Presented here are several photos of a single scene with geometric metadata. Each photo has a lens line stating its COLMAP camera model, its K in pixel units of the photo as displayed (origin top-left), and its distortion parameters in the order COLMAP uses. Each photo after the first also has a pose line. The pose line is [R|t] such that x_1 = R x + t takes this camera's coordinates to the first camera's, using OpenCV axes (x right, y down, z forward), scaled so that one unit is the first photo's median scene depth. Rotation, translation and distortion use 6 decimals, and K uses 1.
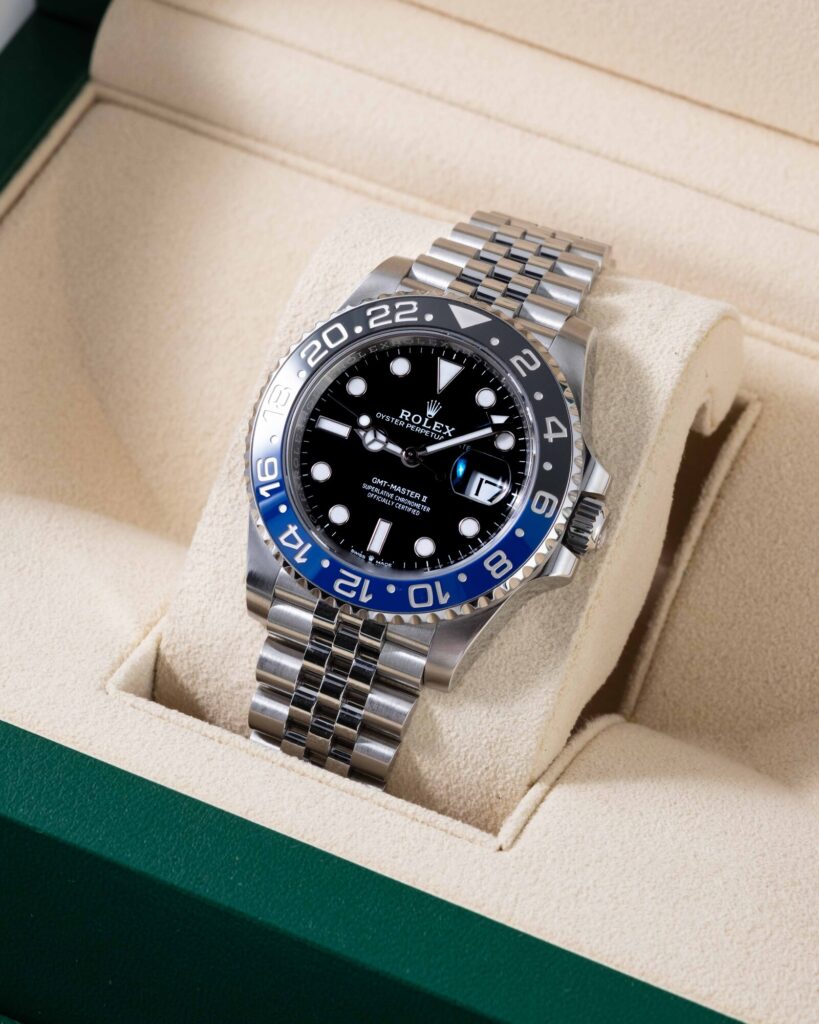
lens RADIAL K [[4307.2, 0, 409.5], [0, 4307.2, 512.0], [0, 0, 1]] dist [0.385401, -4.660458]
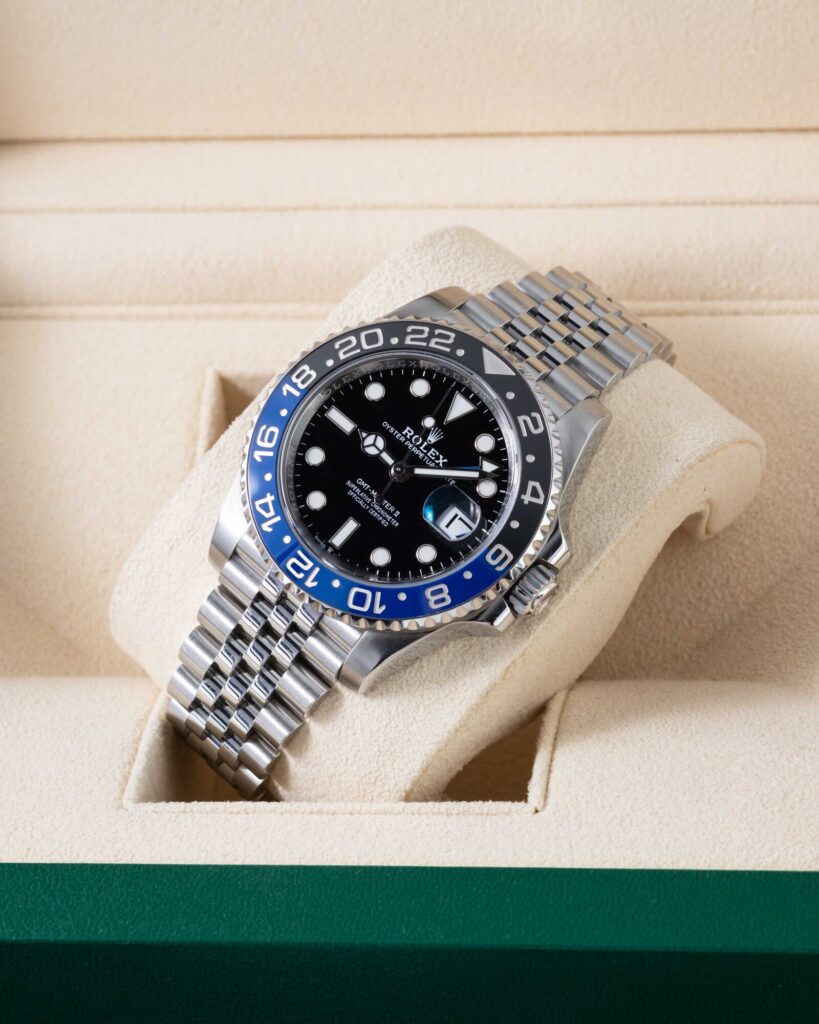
lens RADIAL K [[4307.2, 0, 409.5], [0, 4307.2, 512.0], [0, 0, 1]] dist [0.385401, -4.660458]
pose [[0.931533, -0.331785, 0.148877, -0.138746], [0.343115, 0.937530, -0.057529, 0.058296], [-0.120490, 0.104672, 0.987181, -0.050124]]
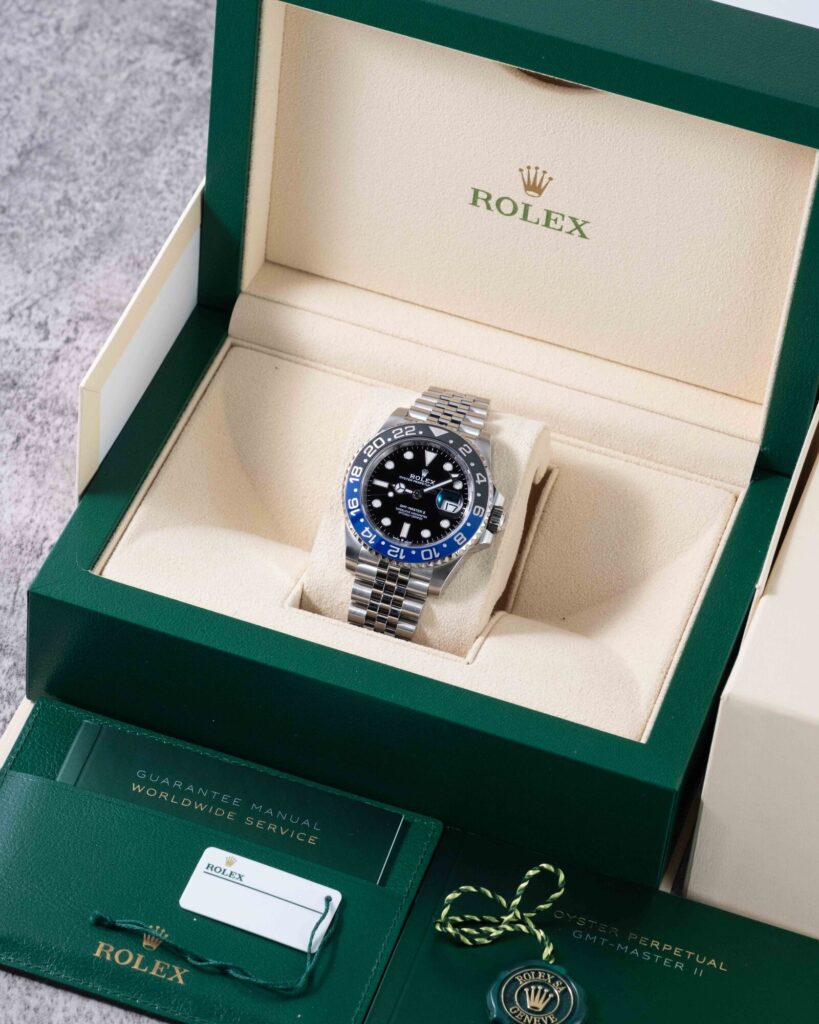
lens RADIAL K [[4307.2, 0, 409.5], [0, 4307.2, 512.0], [0, 0, 1]] dist [0.385401, -4.660458]
pose [[0.991866, -0.050761, 0.116730, -0.264668], [0.057289, 0.996936, -0.053268, 0.115159], [-0.113668, 0.059522, 0.991734, -1.223562]]
